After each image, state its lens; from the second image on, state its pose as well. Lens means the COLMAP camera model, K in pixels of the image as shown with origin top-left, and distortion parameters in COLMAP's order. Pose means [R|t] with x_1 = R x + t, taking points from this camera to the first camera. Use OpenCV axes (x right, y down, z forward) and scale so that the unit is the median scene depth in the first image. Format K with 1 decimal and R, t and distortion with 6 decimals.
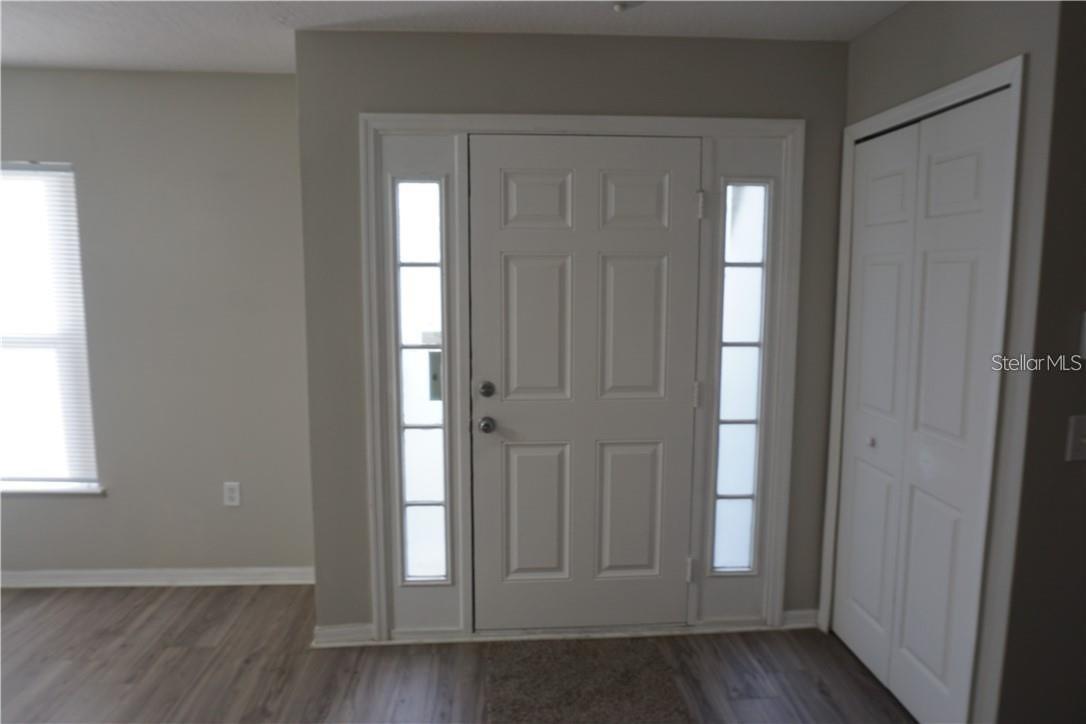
lens RADIAL K [[711.2, 0, 548.8], [0, 711.2, 365.6], [0, 0, 1]] dist [-0.071882, 0.041740]
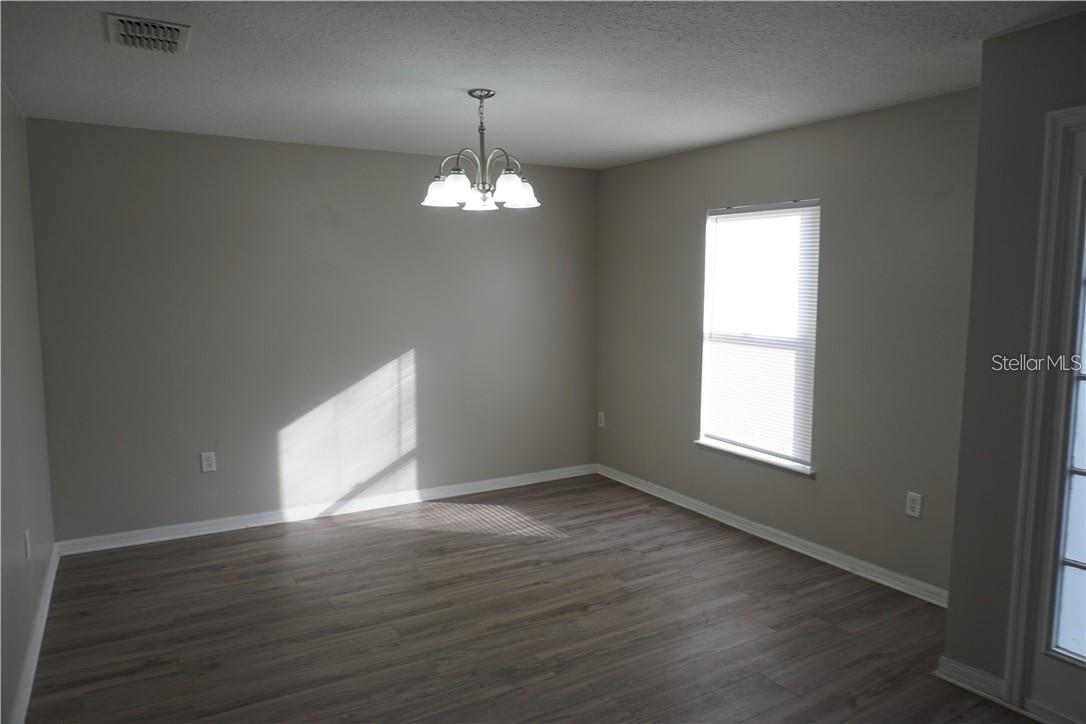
lens RADIAL K [[711.2, 0, 548.8], [0, 711.2, 365.6], [0, 0, 1]] dist [-0.071882, 0.041740]
pose [[0.447770, 0.088777, -0.889731, 0.236269], [-0.107901, 0.993152, 0.044794, -0.008160], [0.887615, 0.075946, 0.454283, 0.054469]]
